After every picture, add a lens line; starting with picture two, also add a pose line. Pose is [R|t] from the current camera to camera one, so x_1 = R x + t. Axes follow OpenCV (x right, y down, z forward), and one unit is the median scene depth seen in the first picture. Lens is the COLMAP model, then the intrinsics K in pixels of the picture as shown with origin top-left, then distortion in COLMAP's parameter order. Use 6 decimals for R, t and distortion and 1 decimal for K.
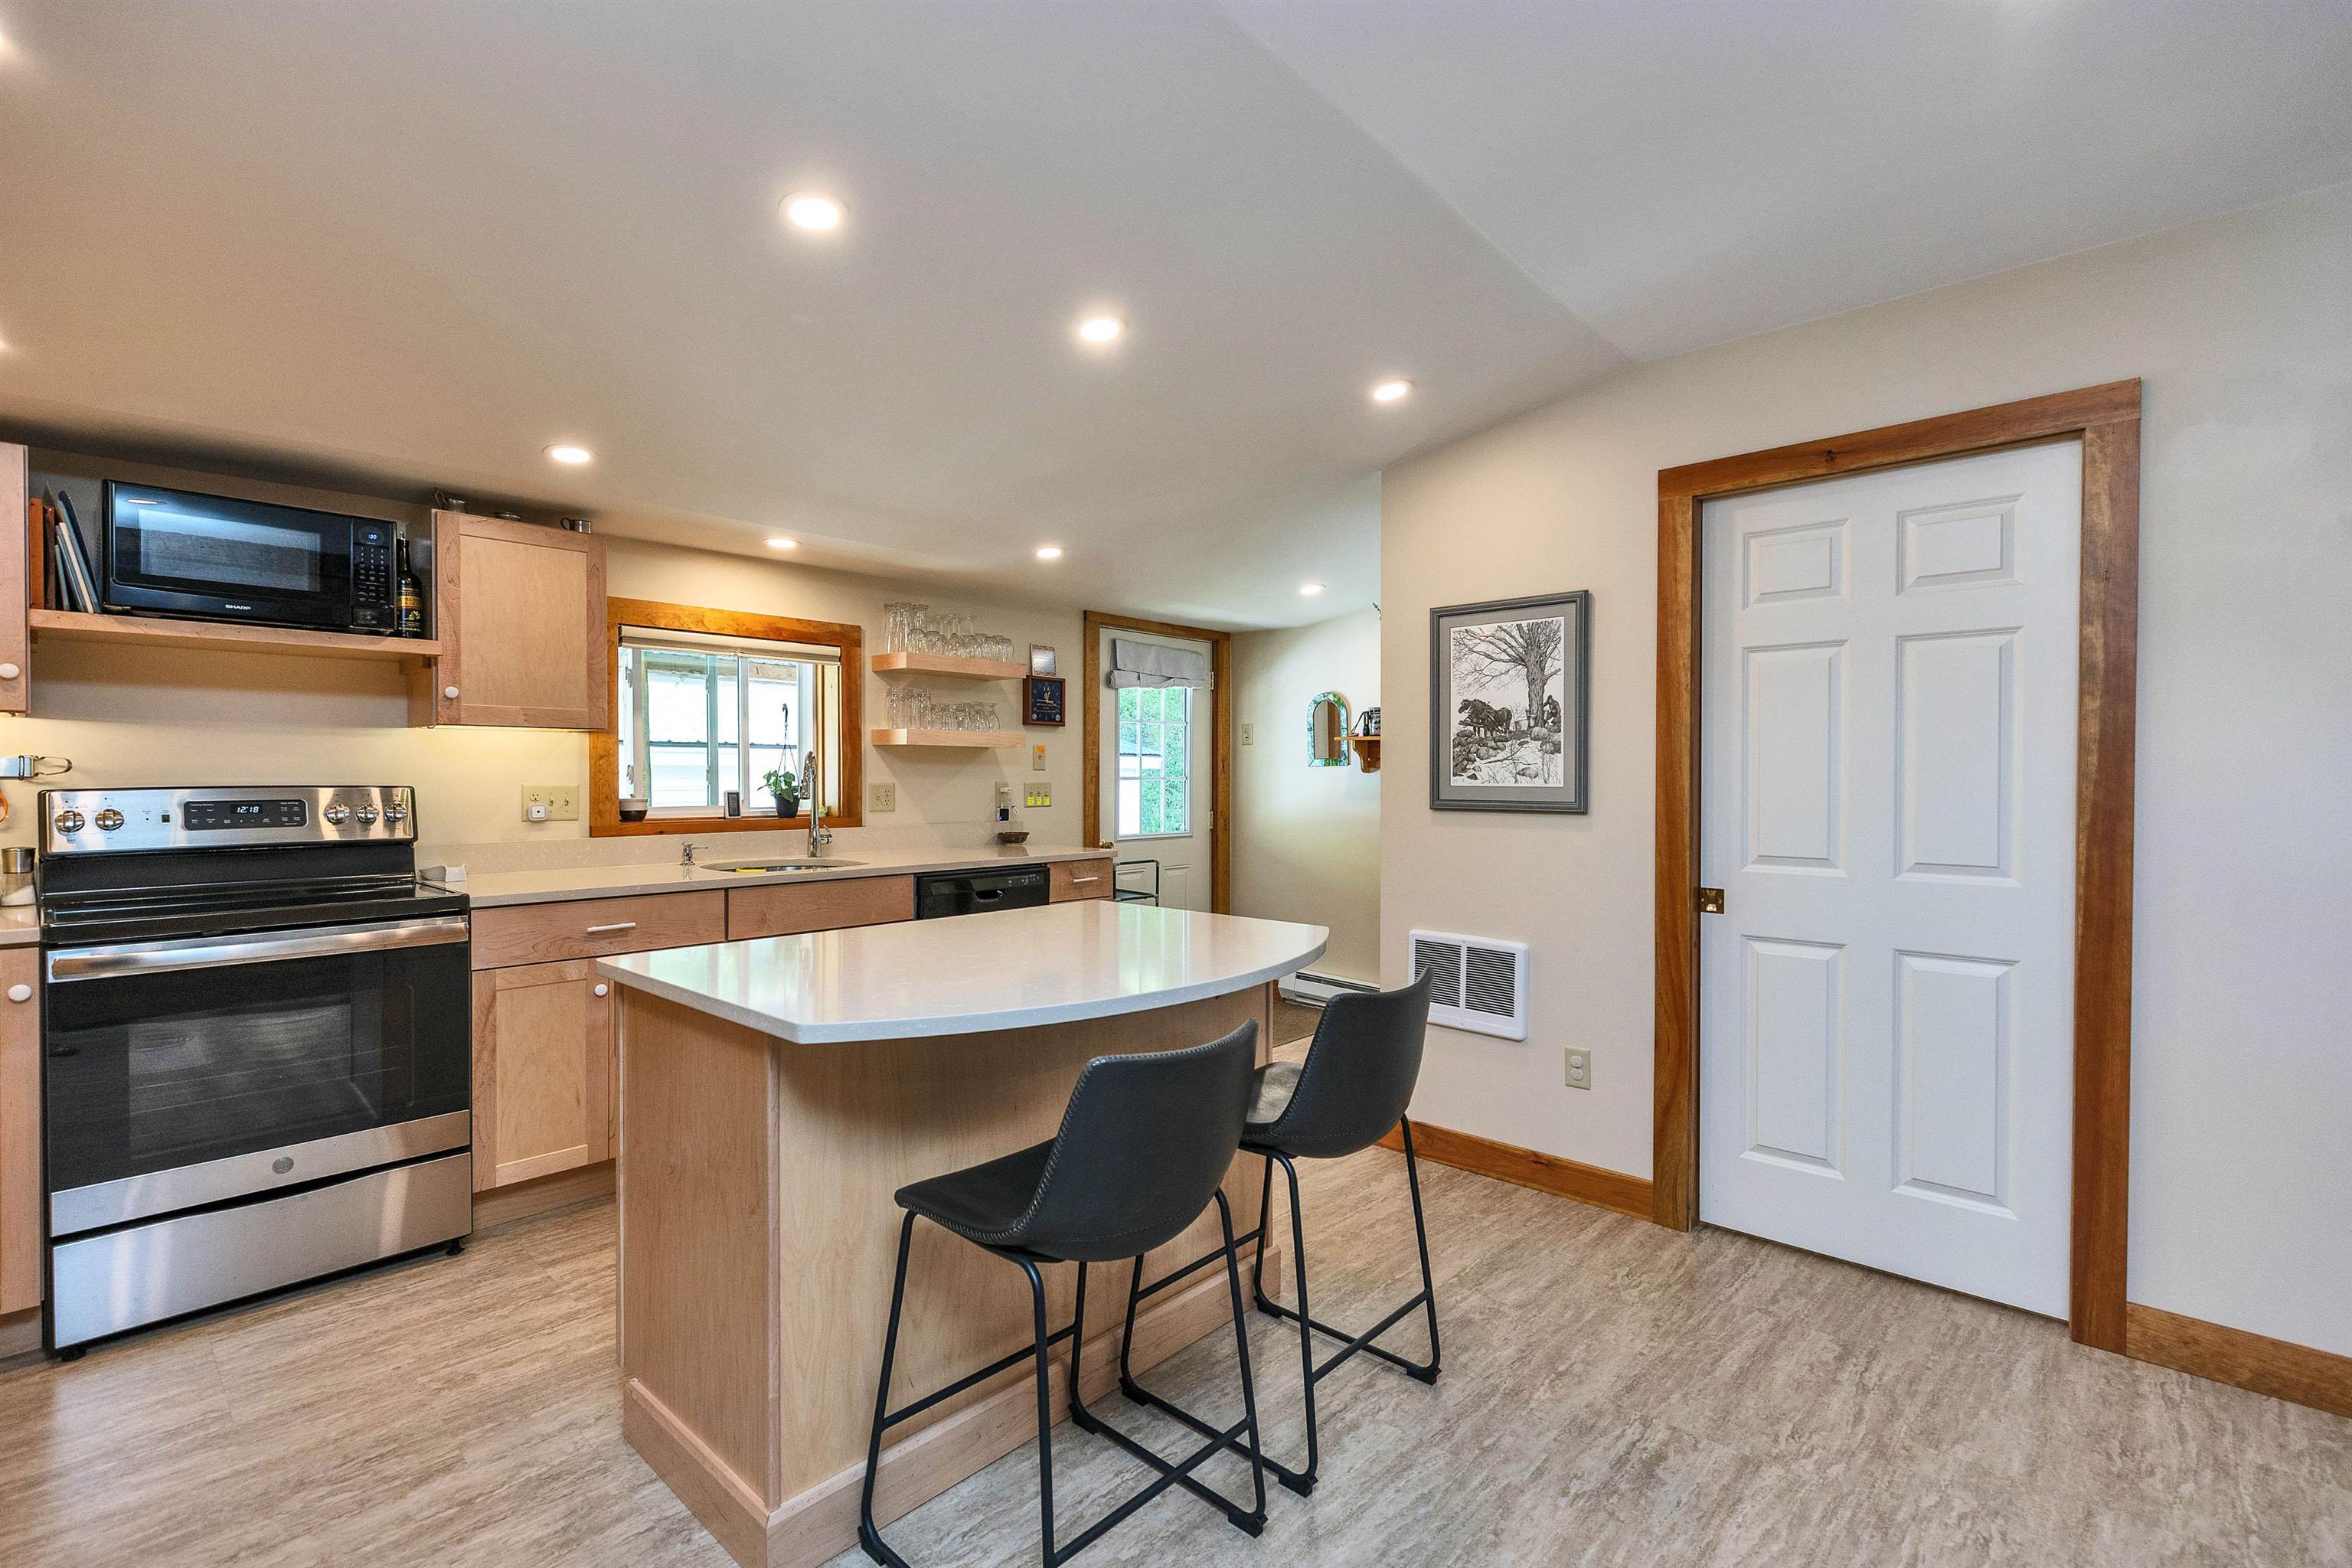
lens RADIAL K [[1056.8, 0, 1183.2], [0, 1056.8, 789.4], [0, 0, 1]] dist [0.002349, -0.000199]
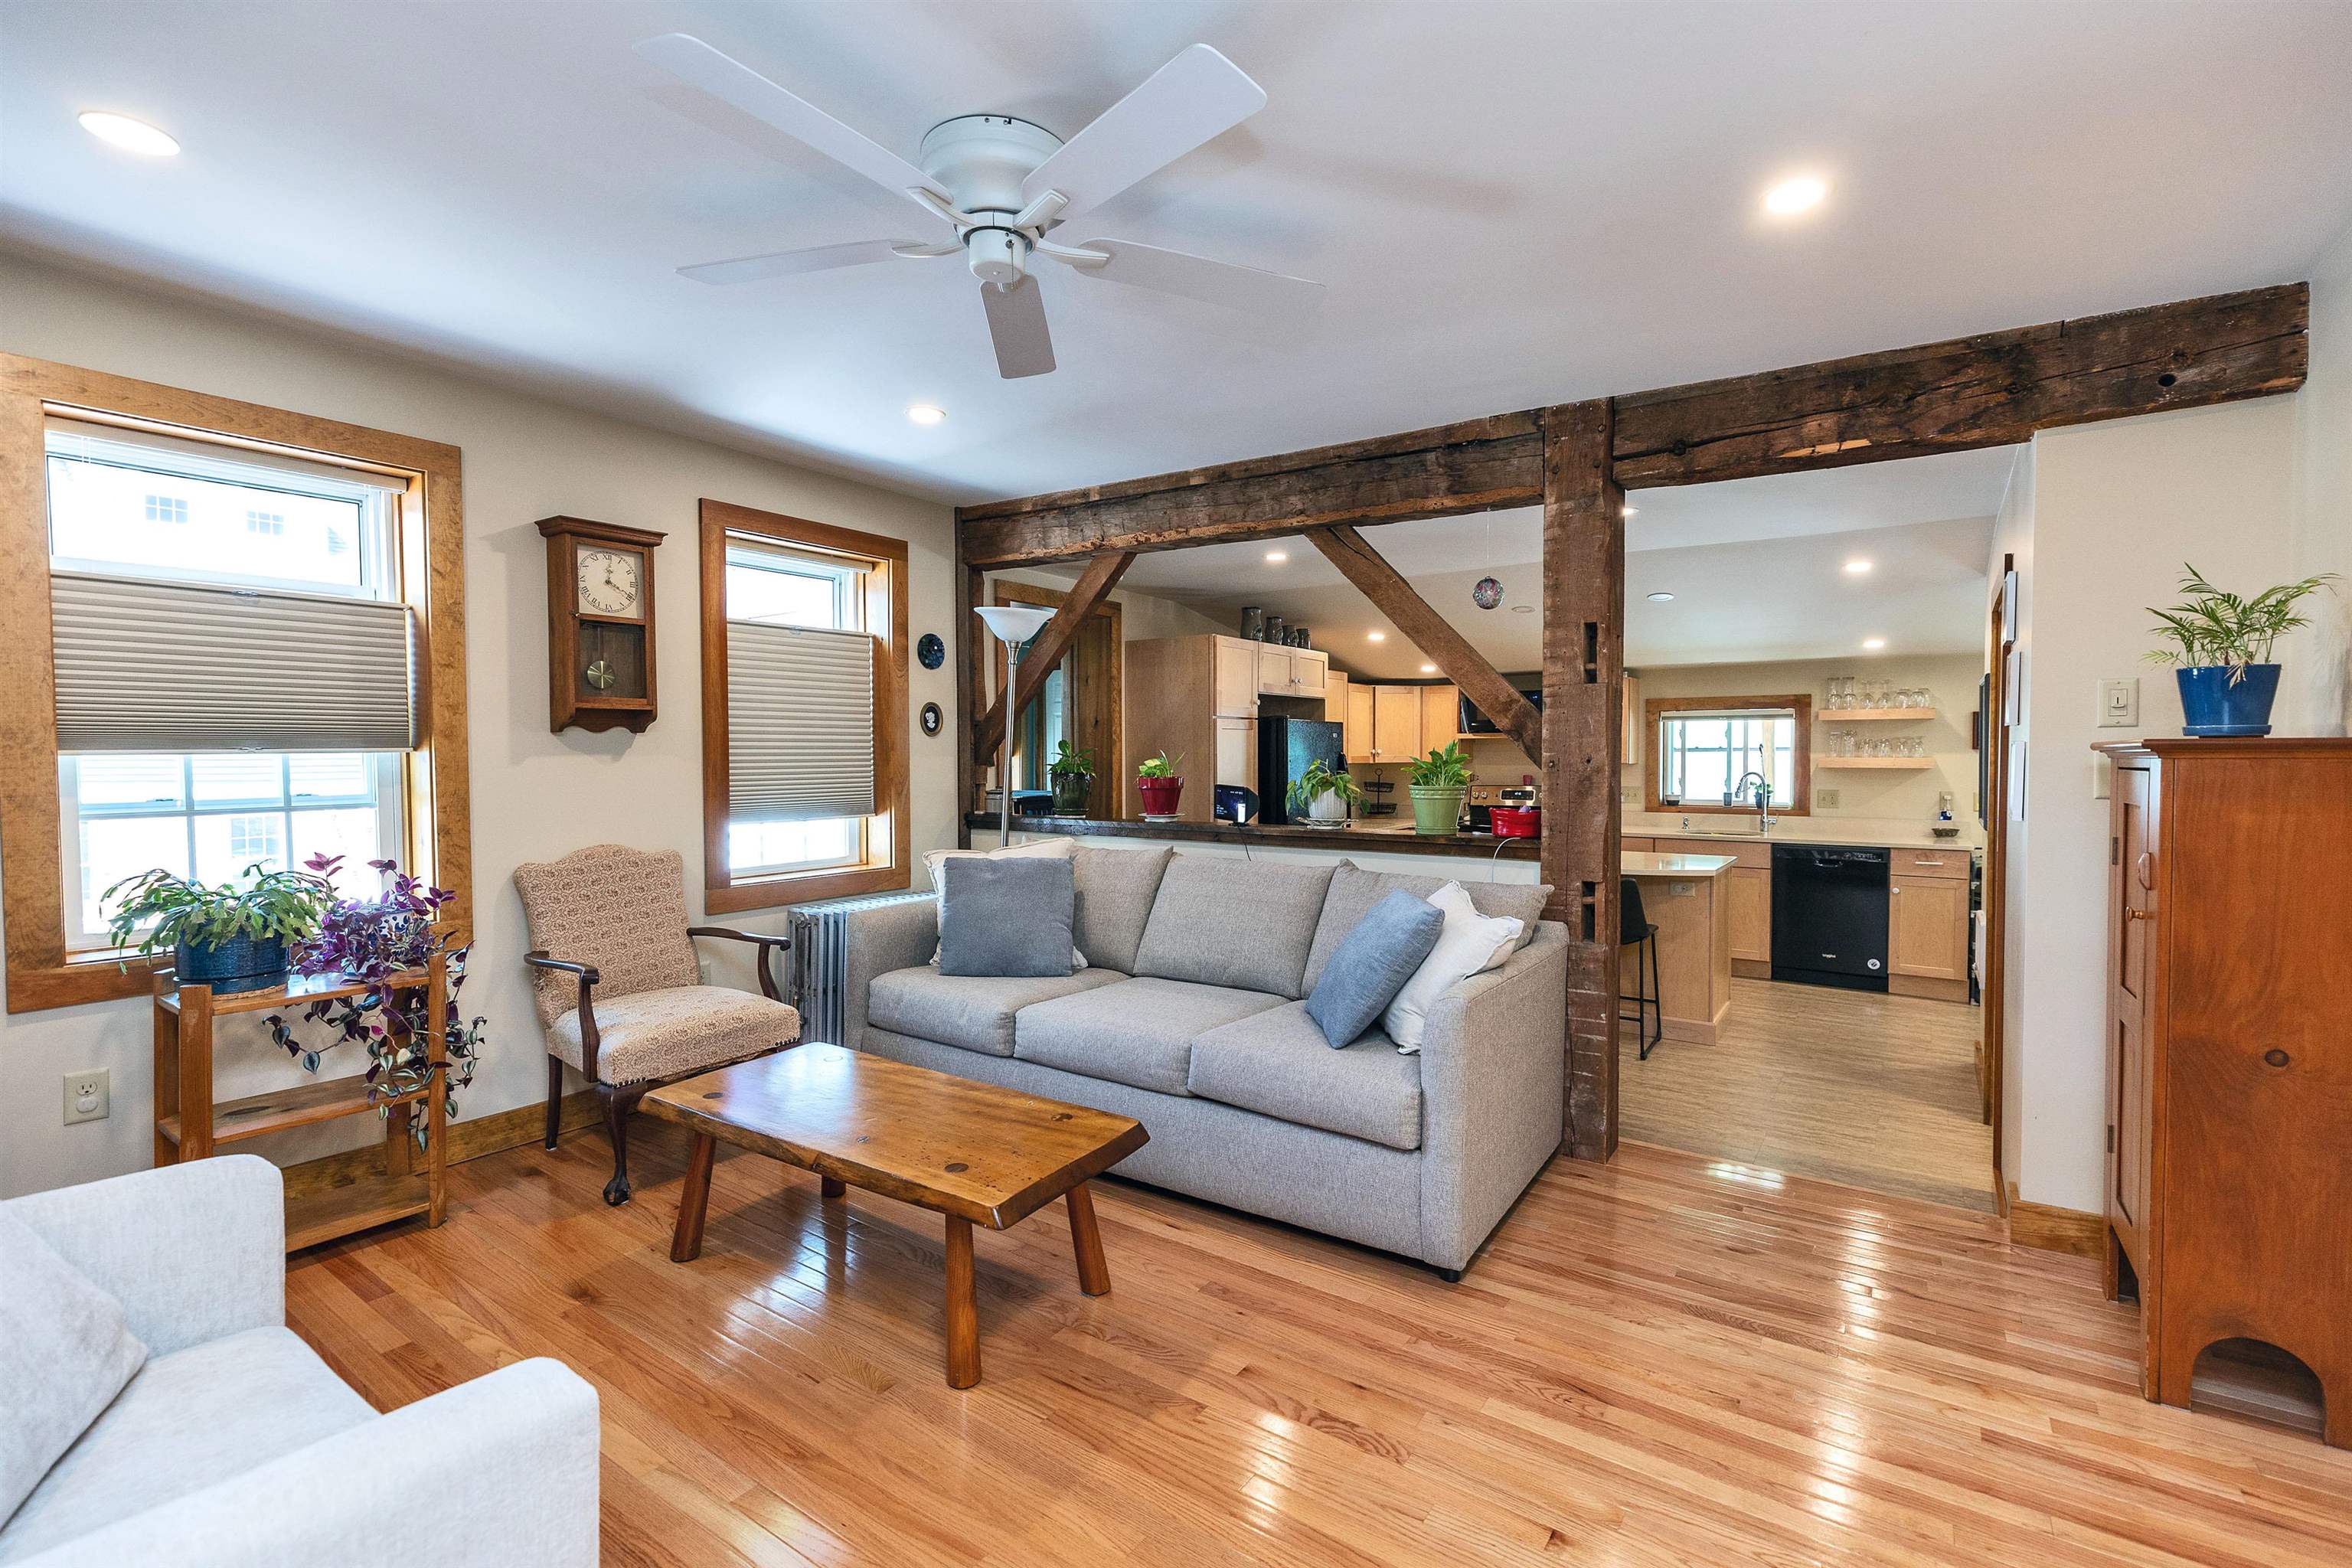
lens RADIAL K [[1056.8, 0, 1170.8], [0, 1056.8, 780.5], [0, 0, 1]] dist [0.002349, -0.000199]
pose [[0.135561, 0.023886, -0.990481, 1.276538], [-0.008987, 0.999698, 0.022878, -0.053065], [0.990728, 0.005800, 0.135735, -0.217150]]
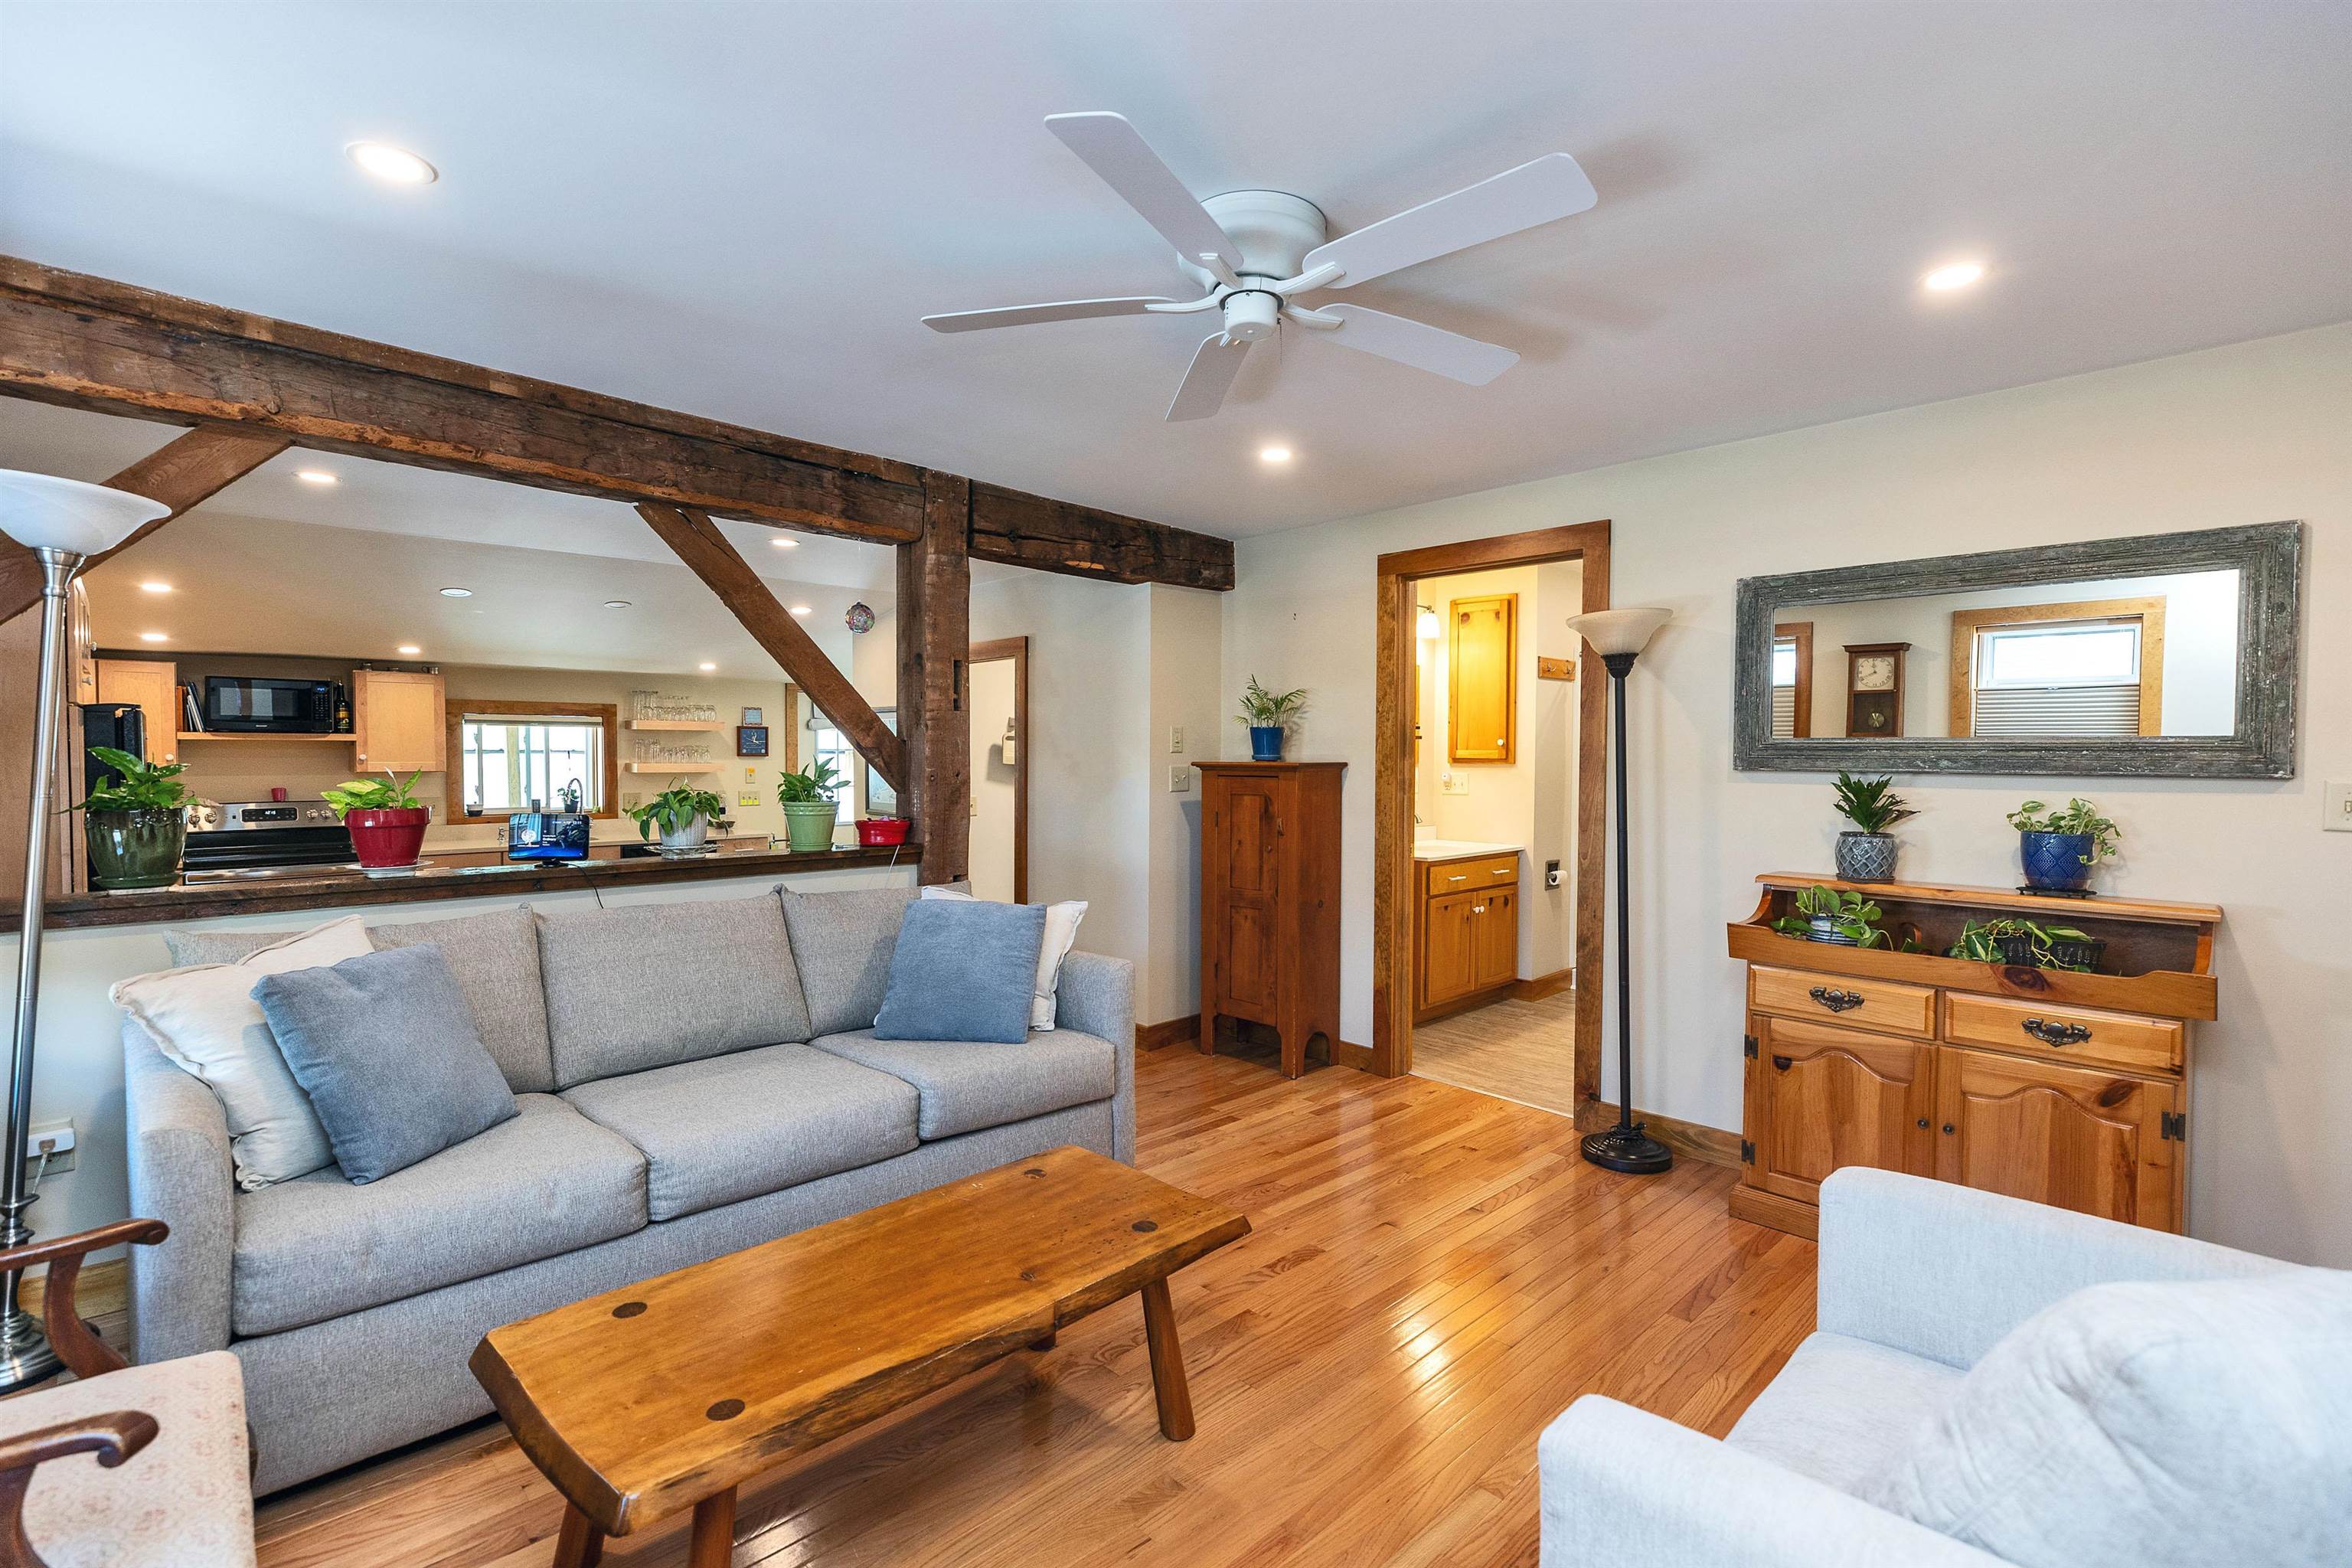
lens RADIAL K [[1056.8, 0, 1171.1], [0, 1056.8, 778.7], [0, 0, 1]] dist [0.002349, -0.000199]
pose [[0.998163, 0.005184, -0.060357, 0.775092], [-0.004422, 0.999909, 0.012764, -0.062082], [0.060417, -0.012474, 0.998095, -0.748890]]
